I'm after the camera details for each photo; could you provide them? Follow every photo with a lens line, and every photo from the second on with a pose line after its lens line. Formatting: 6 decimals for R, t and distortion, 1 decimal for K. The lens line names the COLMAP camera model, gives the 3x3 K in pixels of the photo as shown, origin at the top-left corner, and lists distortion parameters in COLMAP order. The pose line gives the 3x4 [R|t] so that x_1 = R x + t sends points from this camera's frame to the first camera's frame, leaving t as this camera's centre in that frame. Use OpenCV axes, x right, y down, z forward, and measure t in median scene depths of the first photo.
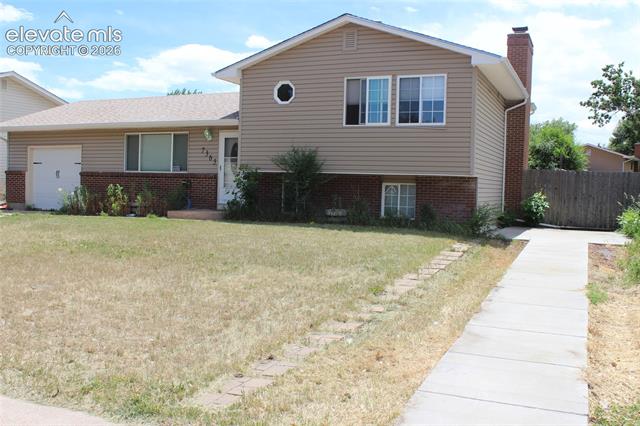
lens RADIAL K [[592.2, 0, 320.0], [0, 592.2, 213.0], [0, 0, 1]] dist [-0.088811, 0.013668]
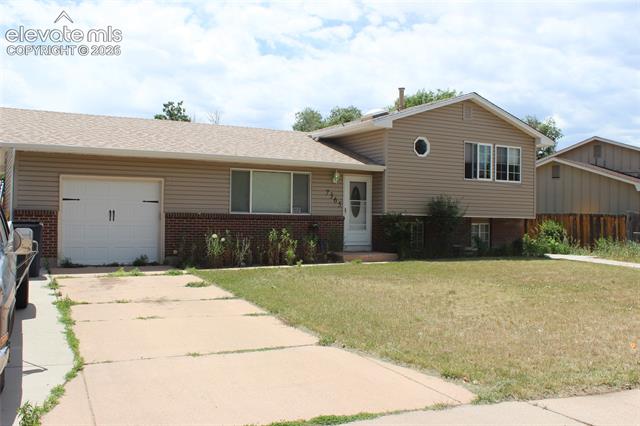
lens RADIAL K [[592.2, 0, 320.0], [0, 592.2, 213.0], [0, 0, 1]] dist [-0.088811, 0.013668]
pose [[0.643220, -0.006788, 0.765652, -1.241491], [0.035463, 0.999152, -0.020934, -0.065532], [-0.764860, 0.040617, 0.642915, 0.472679]]
